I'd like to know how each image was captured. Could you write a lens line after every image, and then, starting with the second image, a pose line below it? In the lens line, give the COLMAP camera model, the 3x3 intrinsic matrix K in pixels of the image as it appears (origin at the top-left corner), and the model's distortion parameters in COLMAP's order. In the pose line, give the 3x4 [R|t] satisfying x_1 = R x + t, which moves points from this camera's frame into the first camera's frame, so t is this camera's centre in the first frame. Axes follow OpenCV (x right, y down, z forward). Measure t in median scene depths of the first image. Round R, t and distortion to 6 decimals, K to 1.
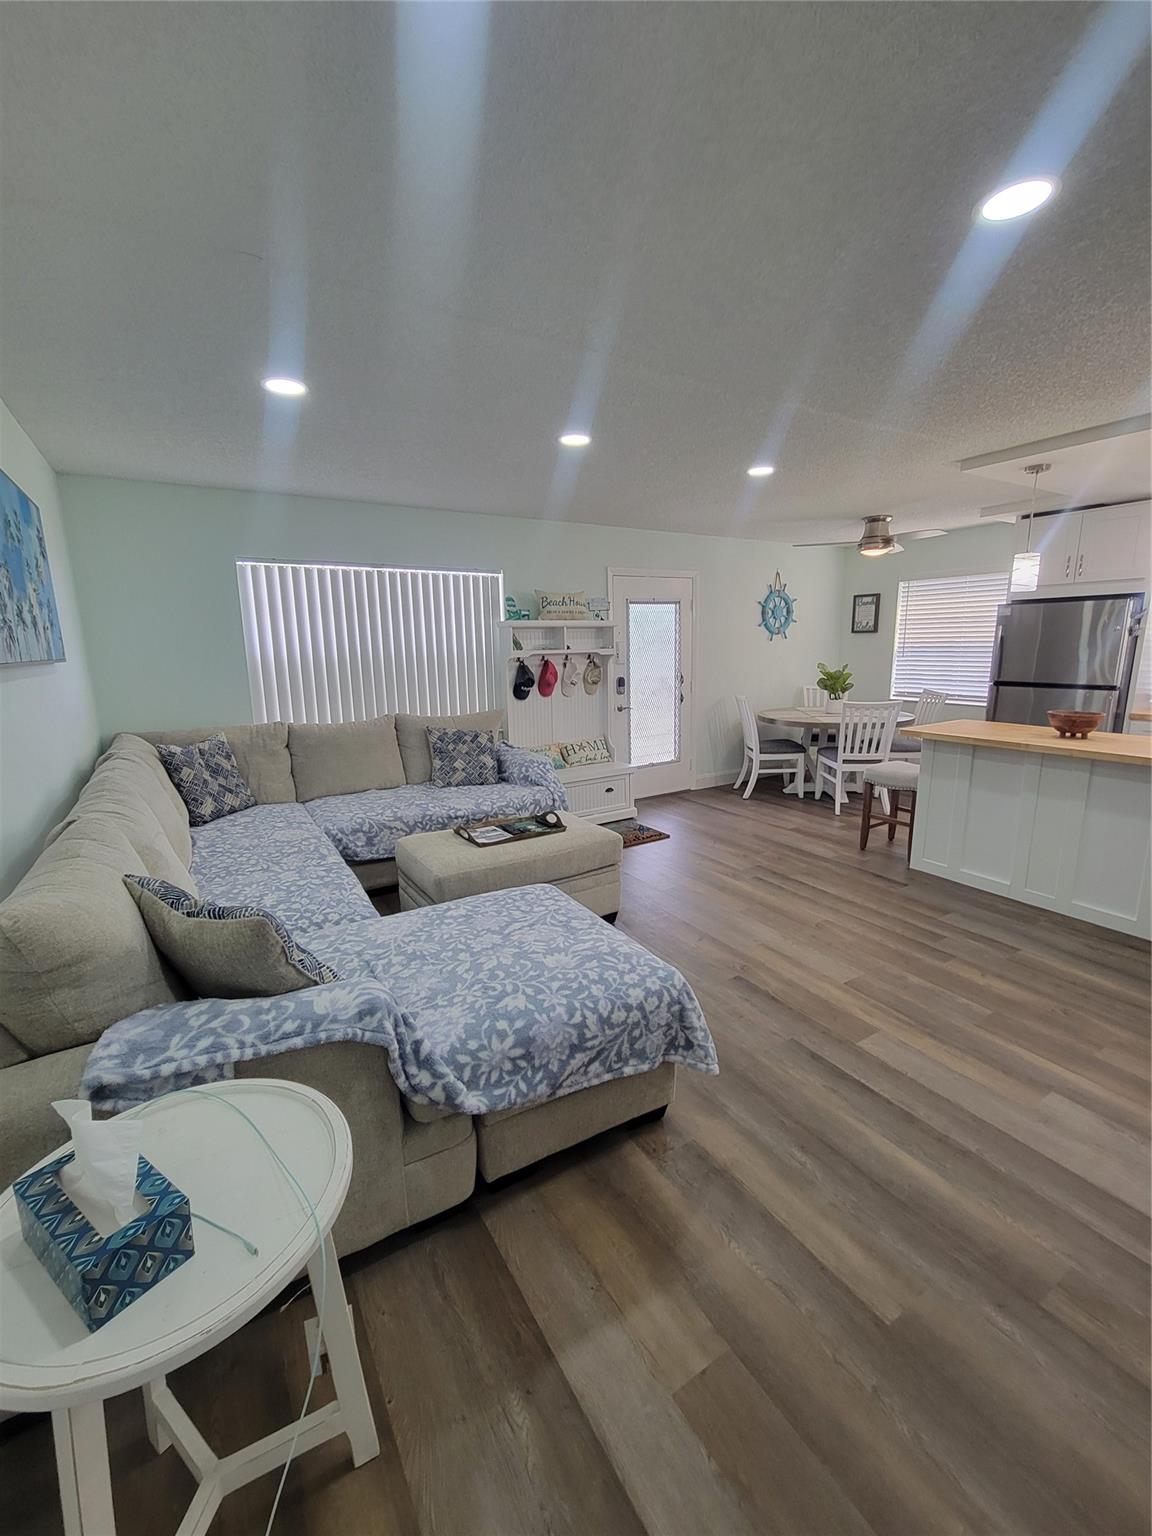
lens RADIAL K [[625.9, 0, 573.0], [0, 625.9, 767.9], [0, 0, 1]] dist [0.001369, -0.000207]
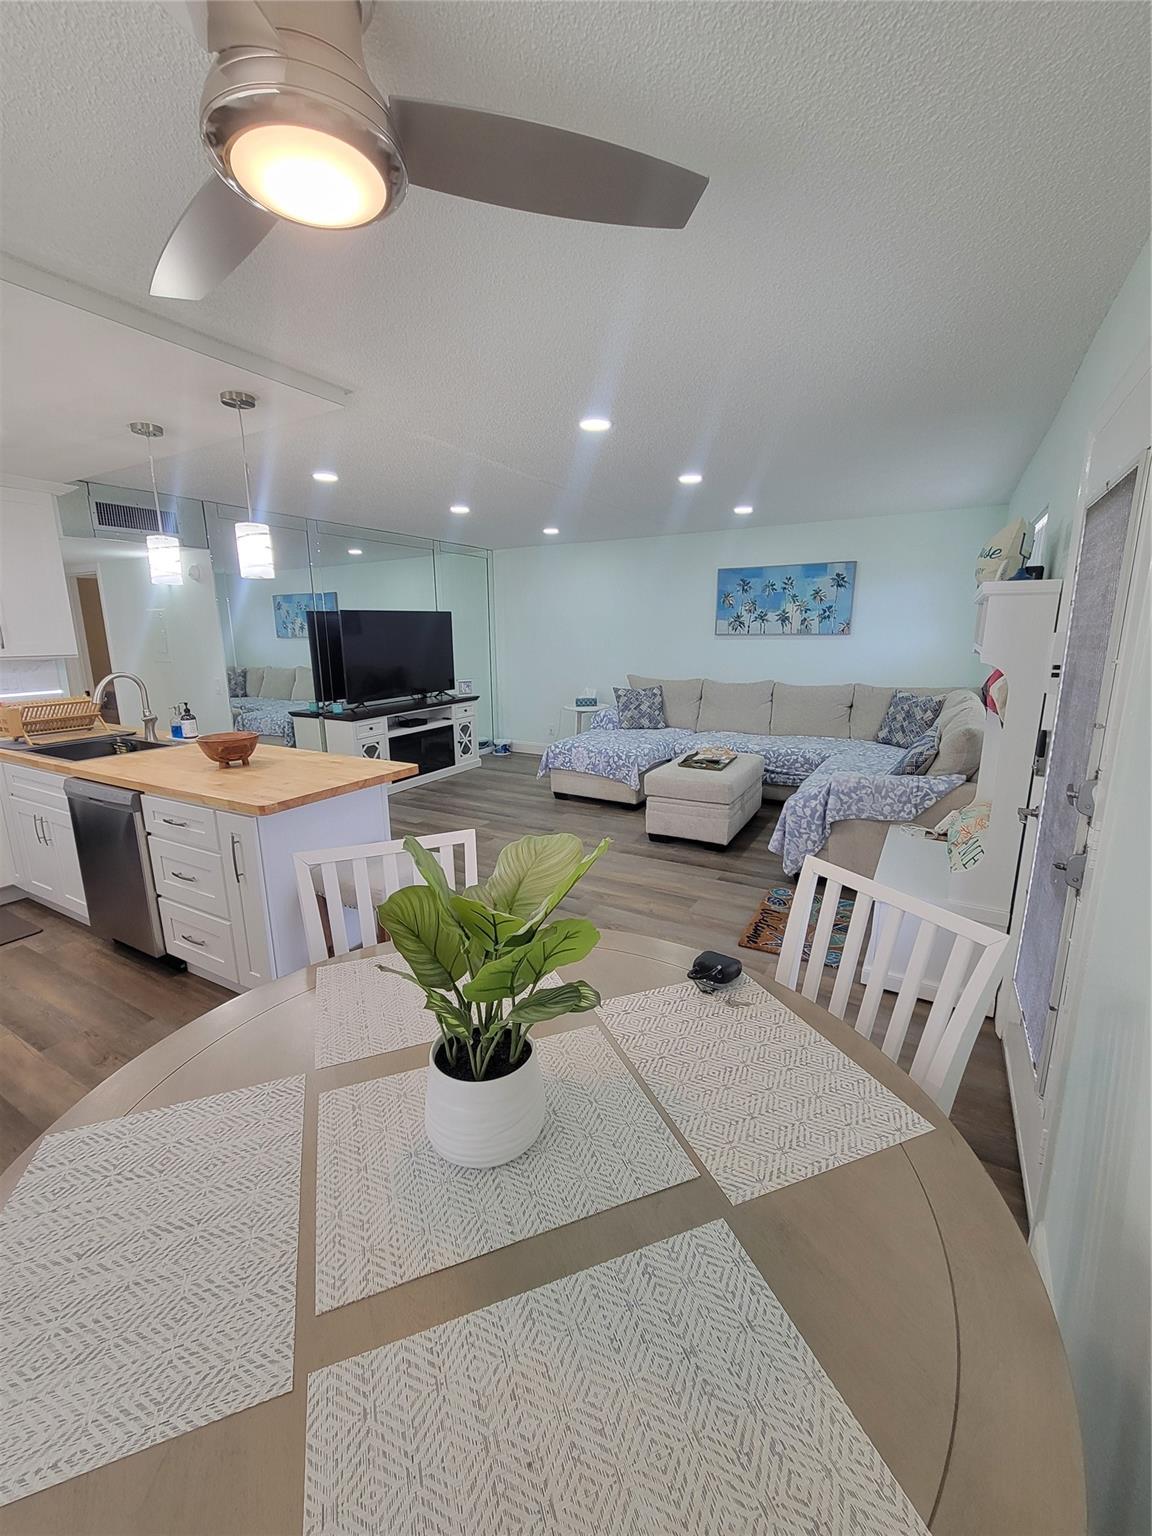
lens RADIAL K [[625.9, 0, 573.0], [0, 625.9, 767.9], [0, 0, 1]] dist [0.001369, -0.000207]
pose [[-0.879213, 0.127695, -0.458998, 0.640338], [-0.068075, 0.919855, 0.386306, -0.321249], [0.471541, 0.370892, -0.800055, 1.530094]]
